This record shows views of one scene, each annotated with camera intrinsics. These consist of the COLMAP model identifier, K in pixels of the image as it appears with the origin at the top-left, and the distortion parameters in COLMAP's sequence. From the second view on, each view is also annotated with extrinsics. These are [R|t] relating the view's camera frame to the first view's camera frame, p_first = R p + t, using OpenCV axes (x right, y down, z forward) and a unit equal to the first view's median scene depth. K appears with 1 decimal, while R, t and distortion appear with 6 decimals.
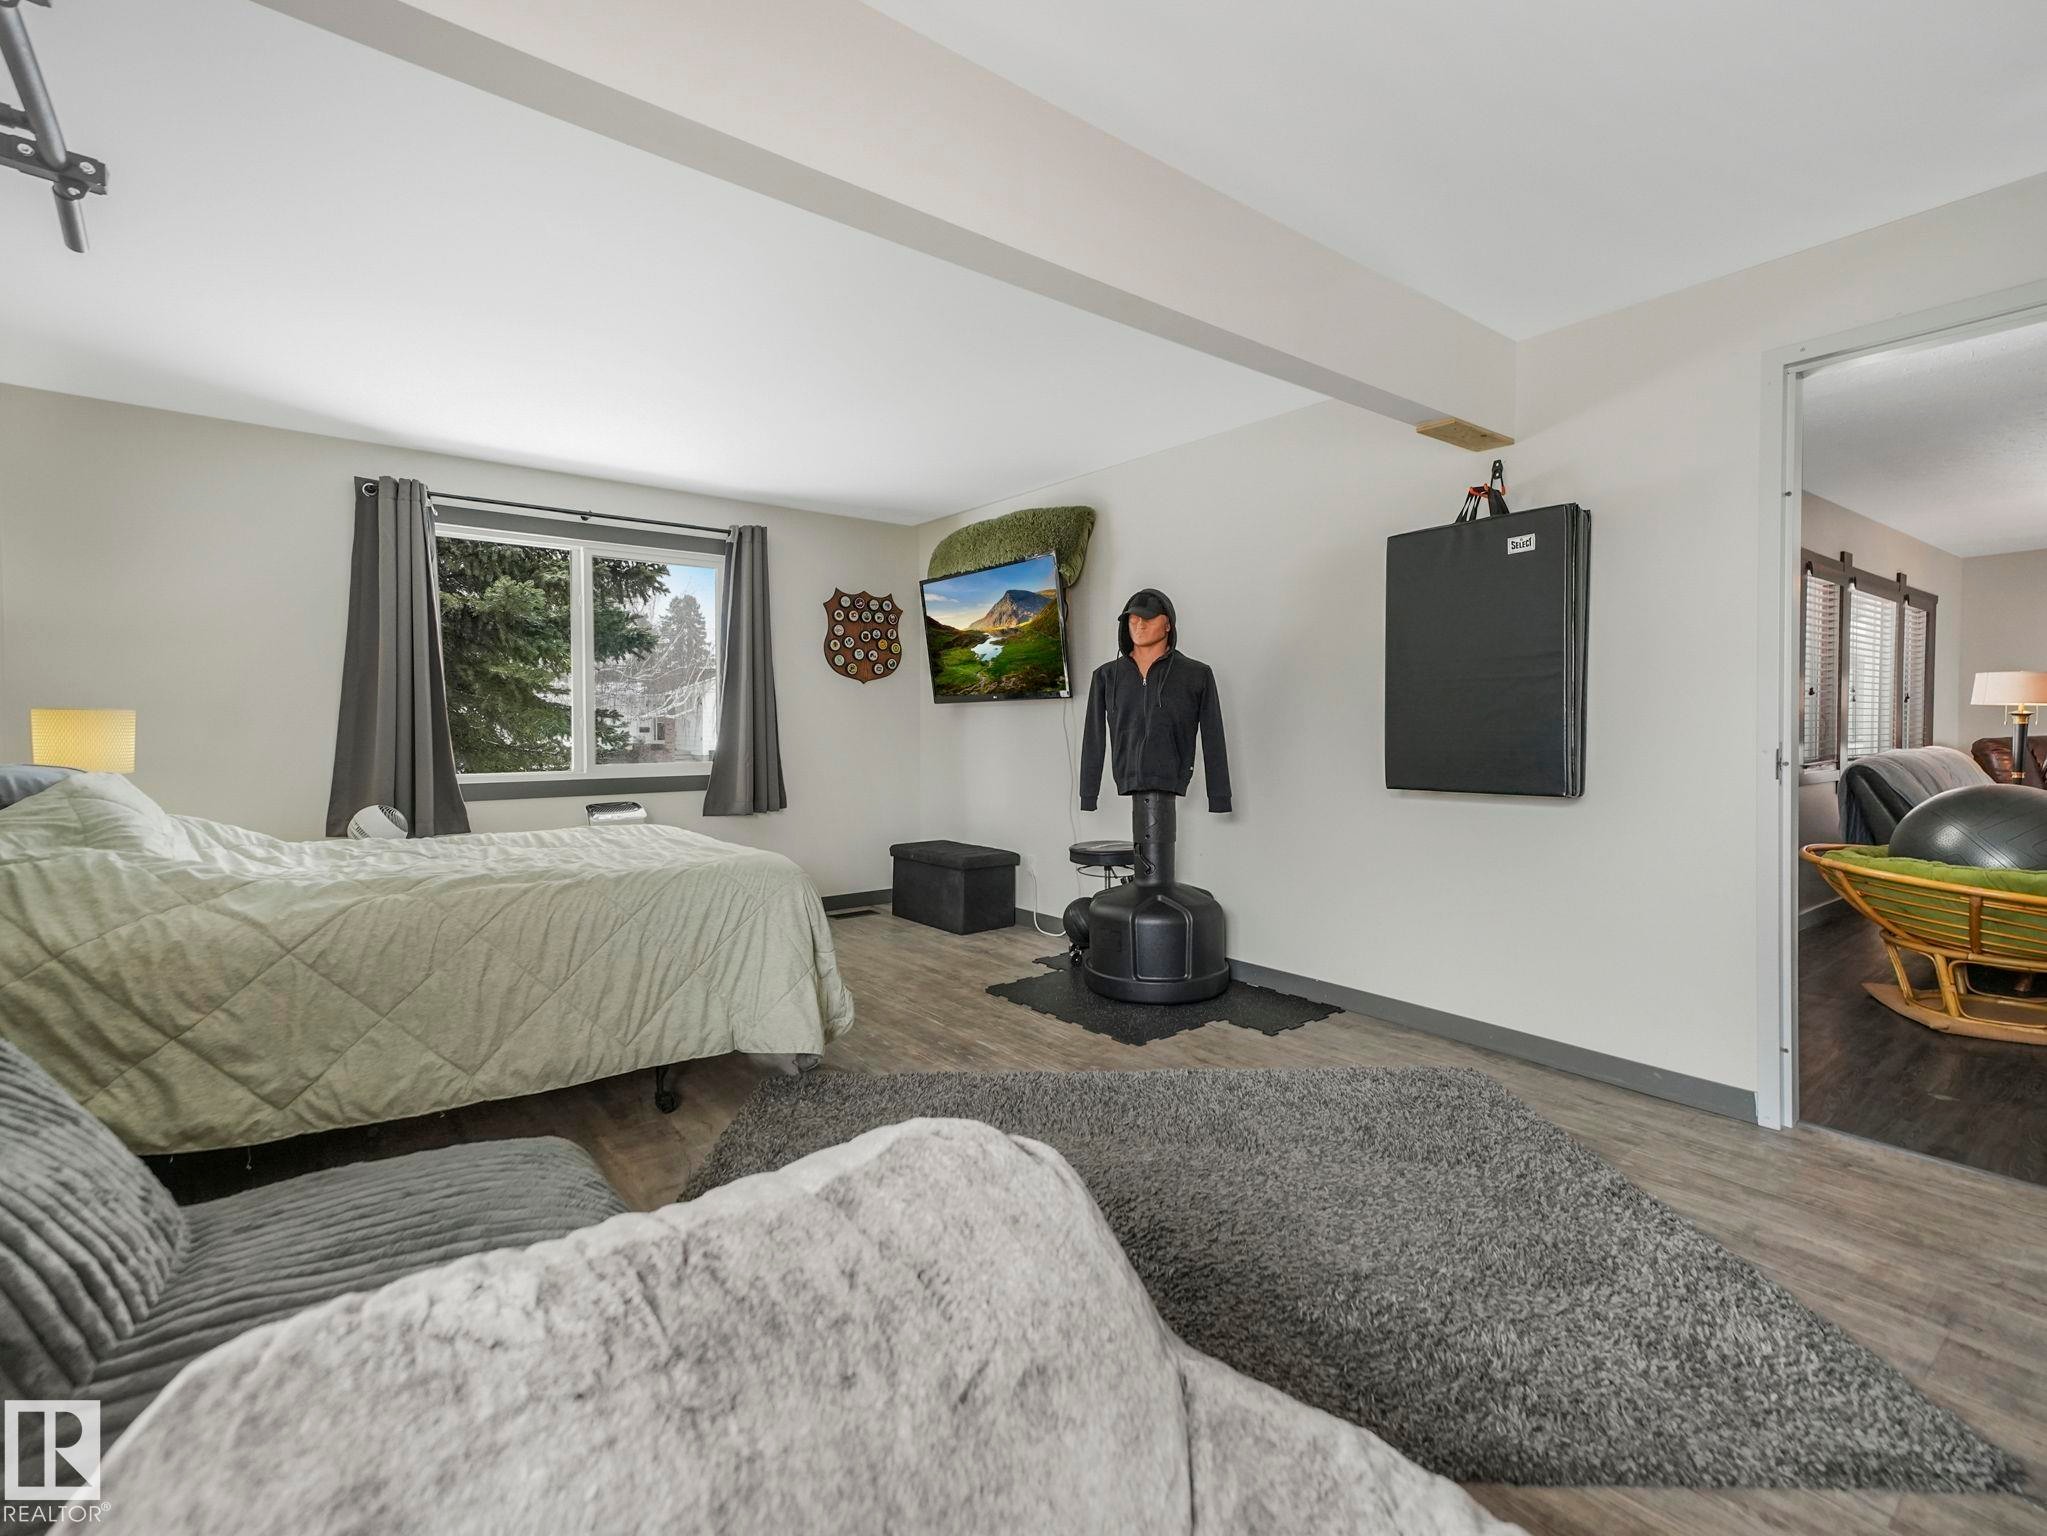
lens RADIAL K [[961.3, 0, 998.0], [0, 961.3, 727.2], [0, 0, 1]] dist [-0.002801, -0.004849]
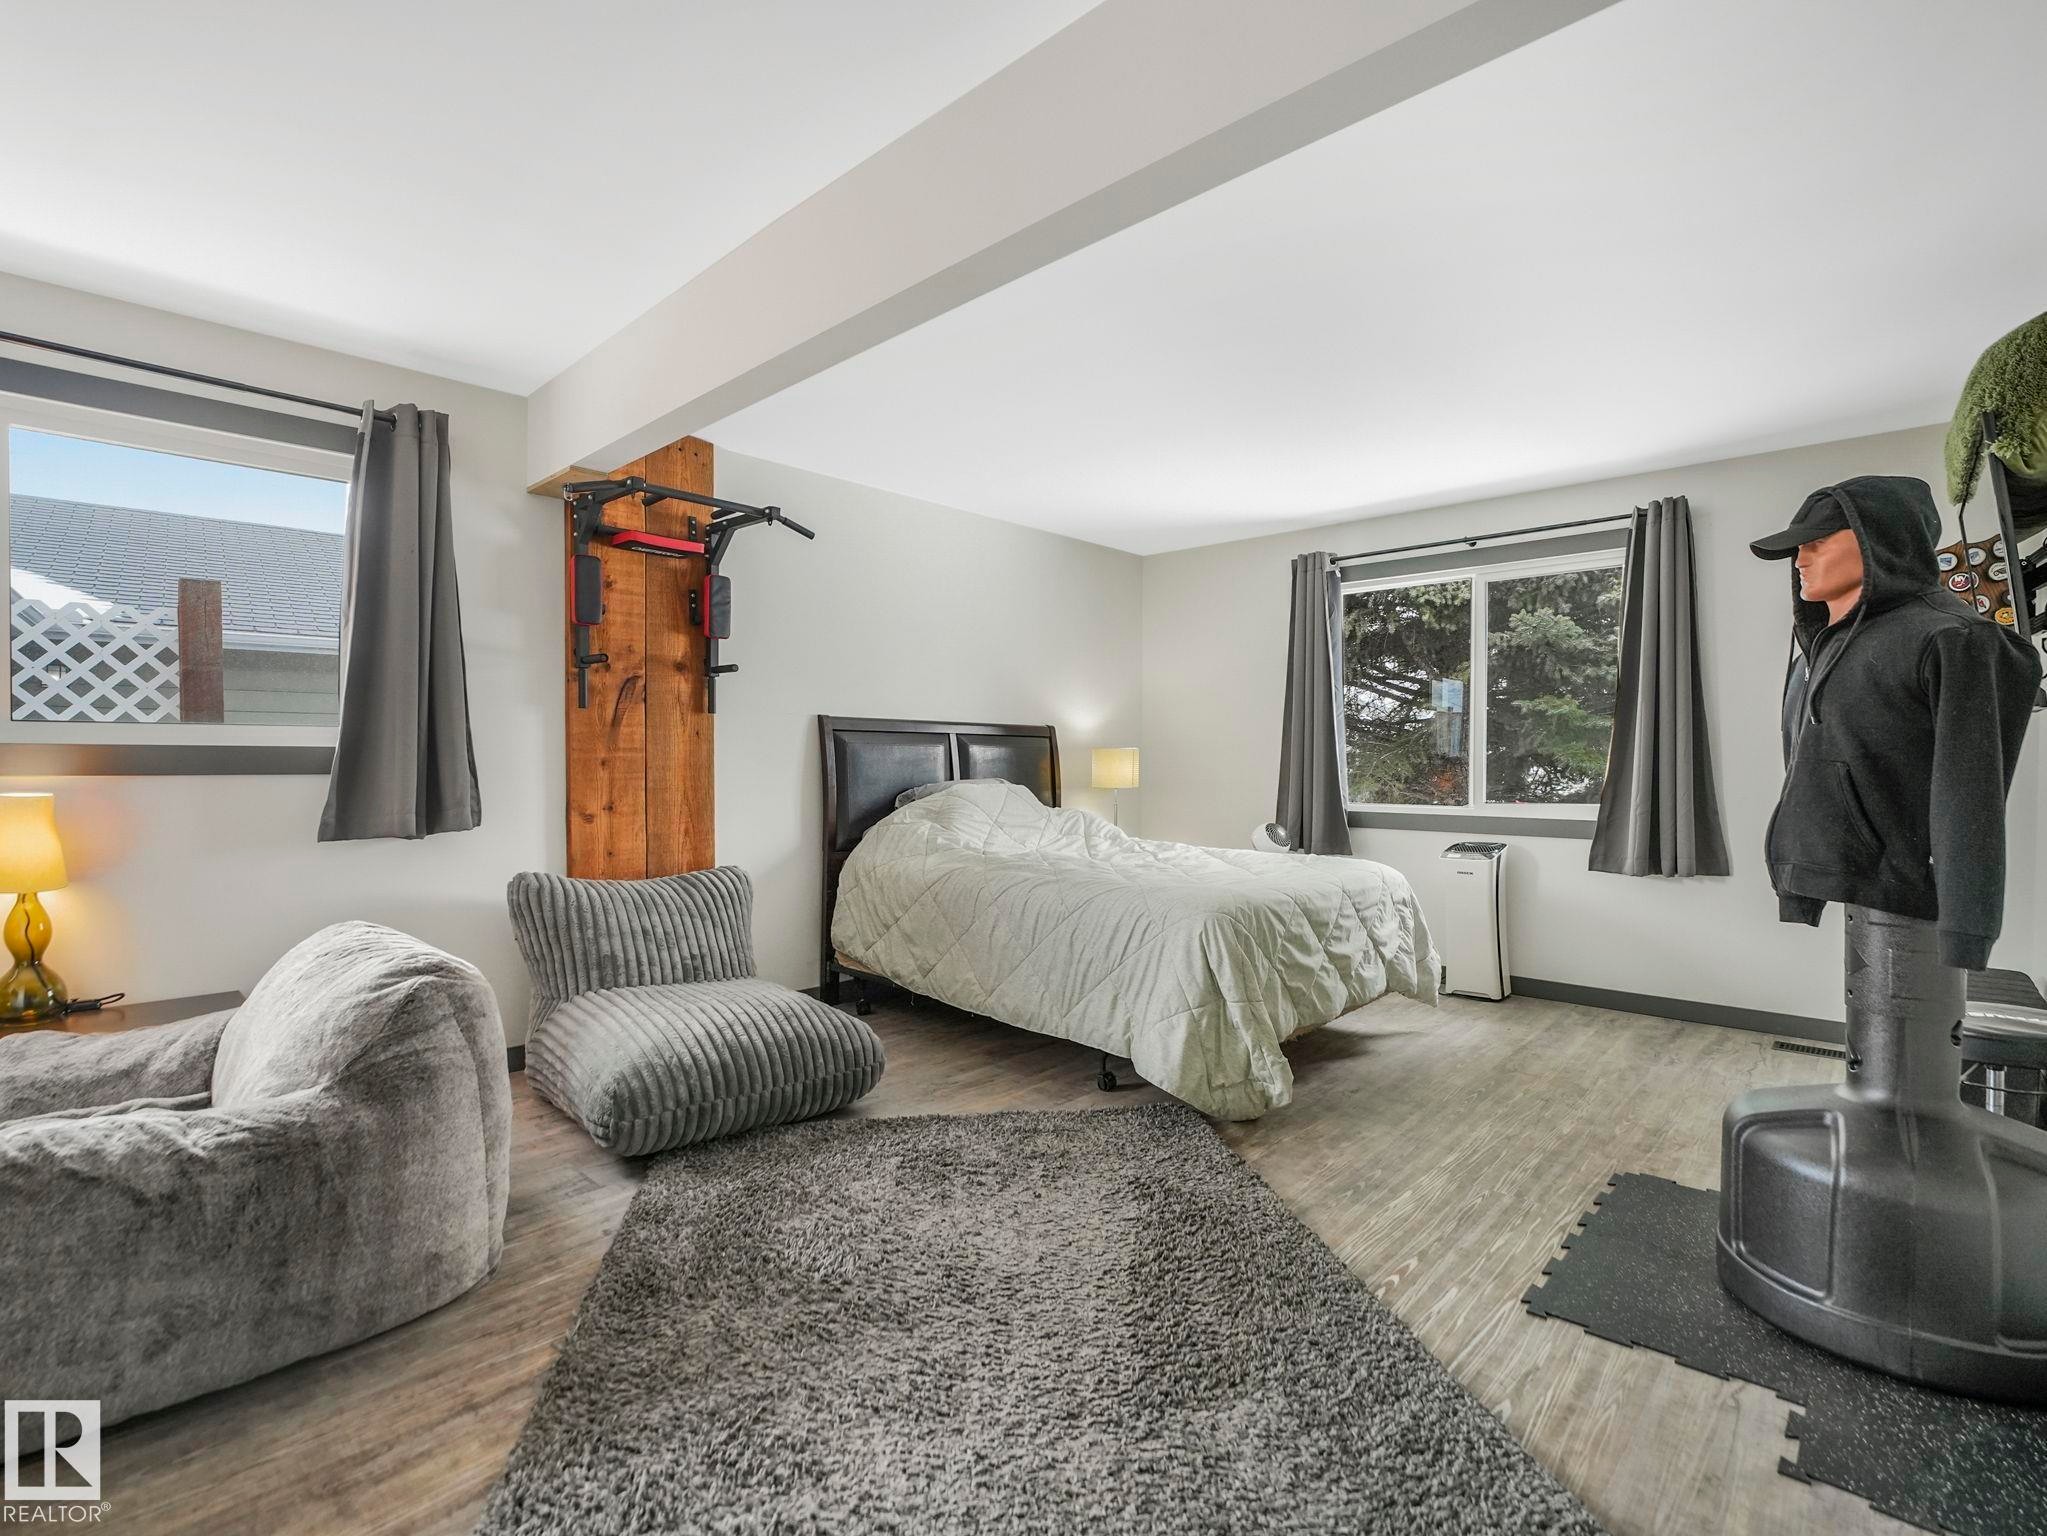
lens RADIAL K [[961.3, 0, 1026.0], [0, 961.3, 764.9], [0, 0, 1]] dist [-0.002801, -0.004849]
pose [[0.161017, 0.013244, -0.986863, 0.659634], [-0.007264, 0.999899, 0.012234, -0.007840], [0.986925, 0.005199, 0.161097, 0.593510]]
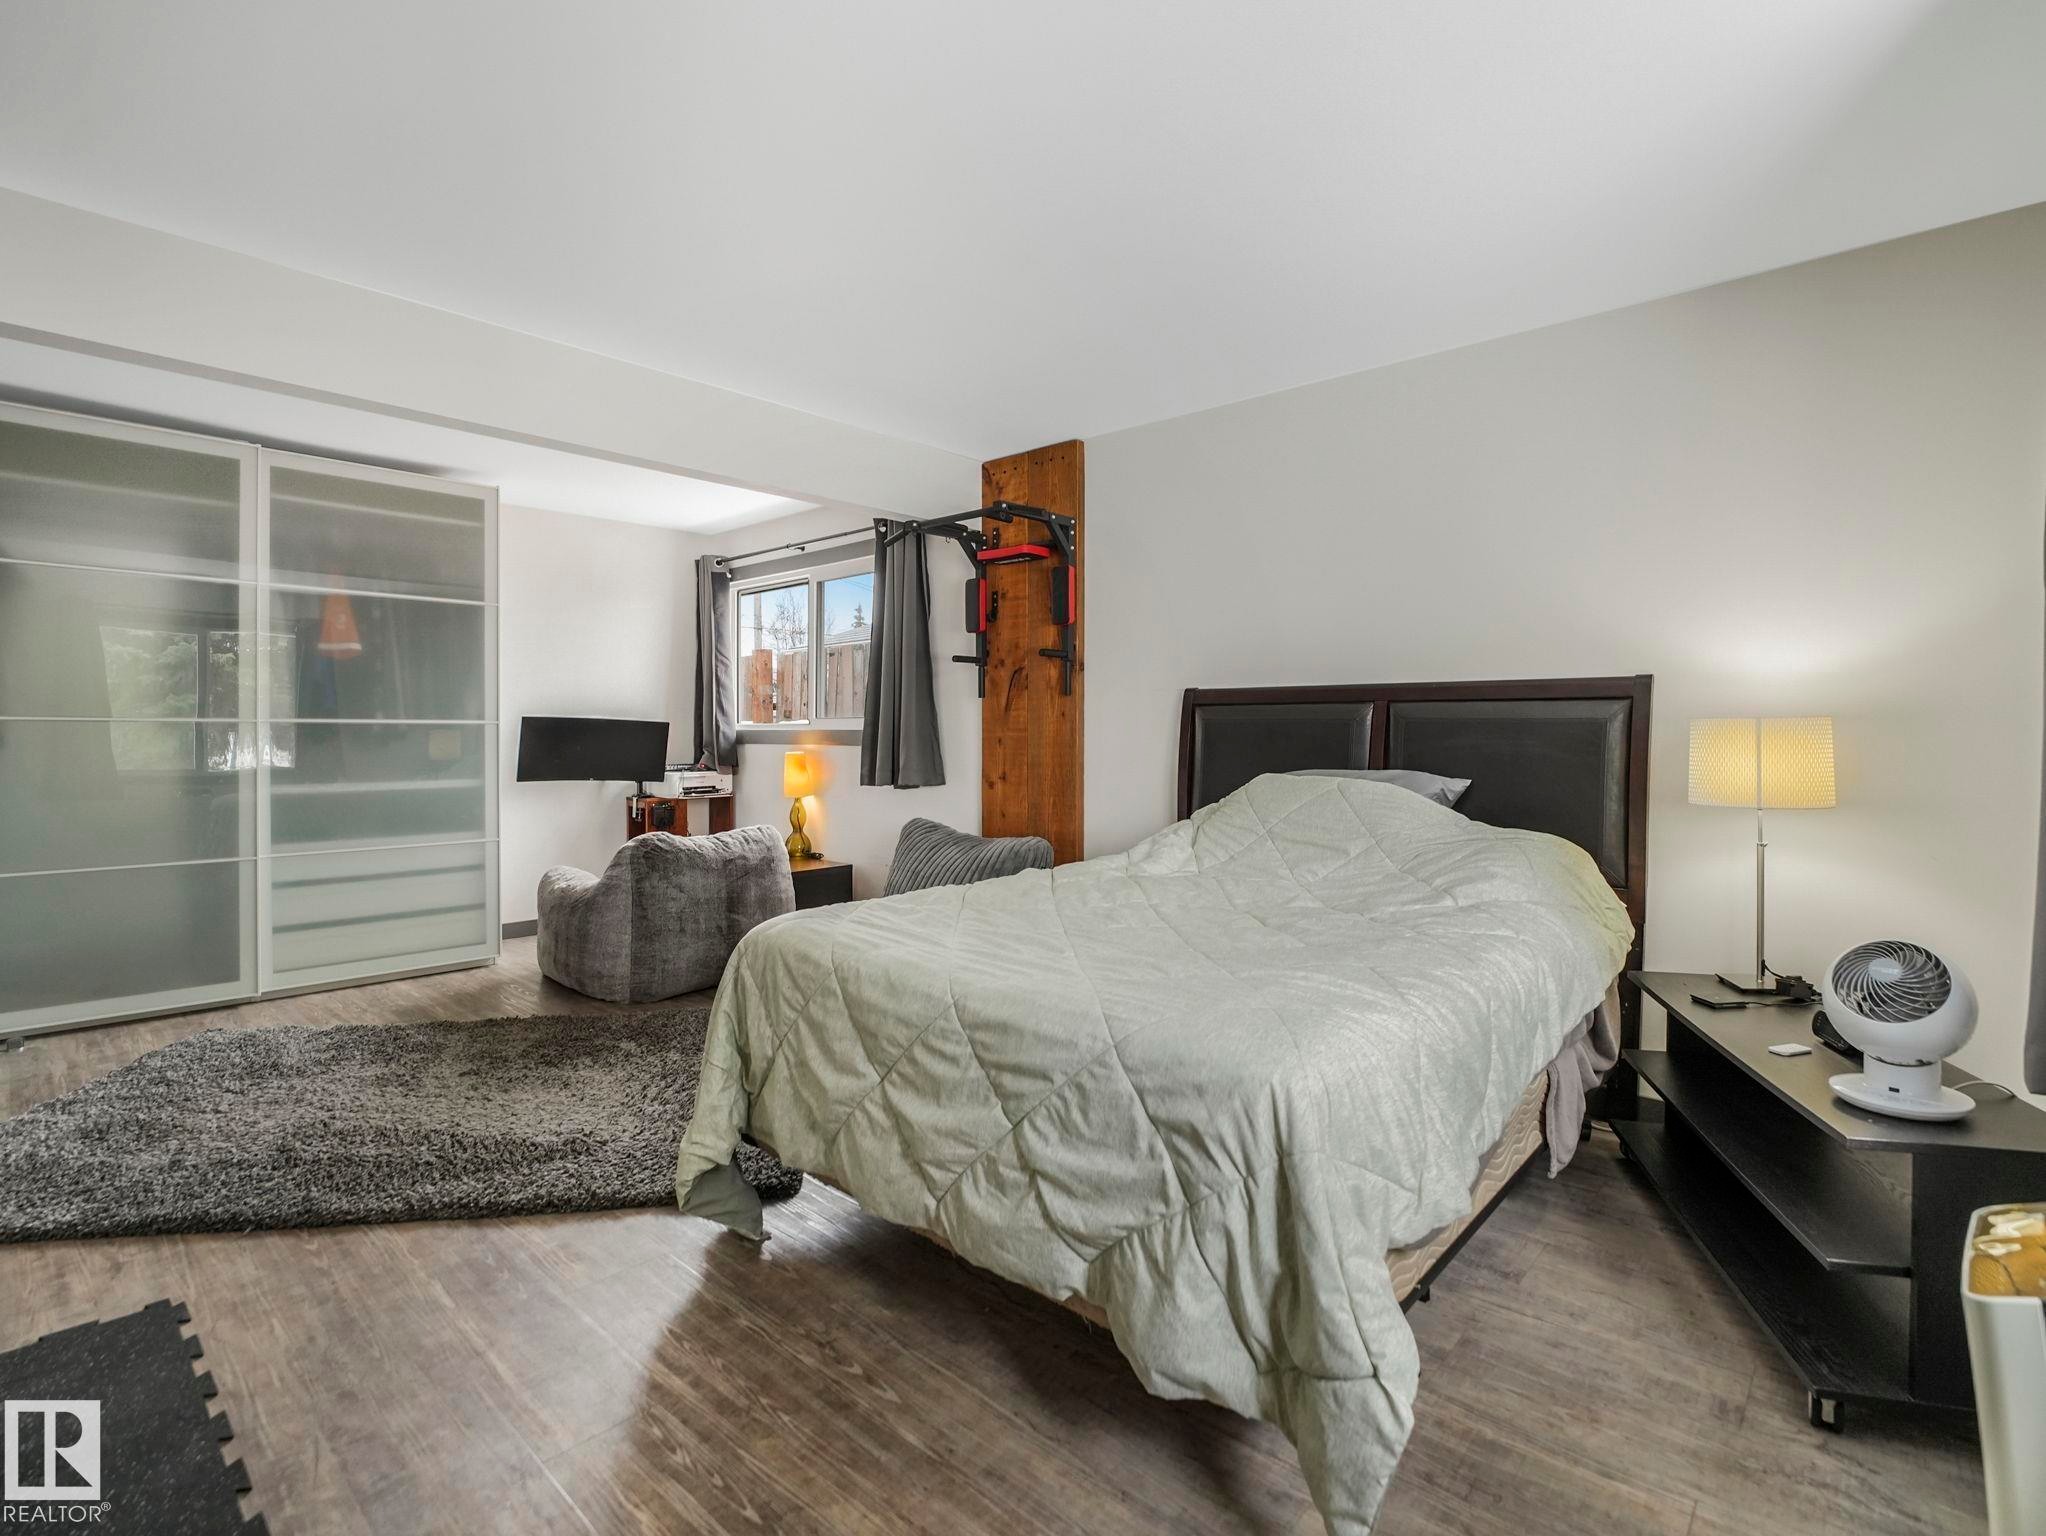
lens RADIAL K [[960.8, 0, 974.0], [0, 960.8, 744.3], [0, 0, 1]] dist [-0.002801, -0.004849]
pose [[-0.987813, 0.003908, -0.155596, -0.238491], [0.001663, 0.999893, 0.014560, -0.008156], [0.155636, 0.014123, -0.987713, 1.607649]]
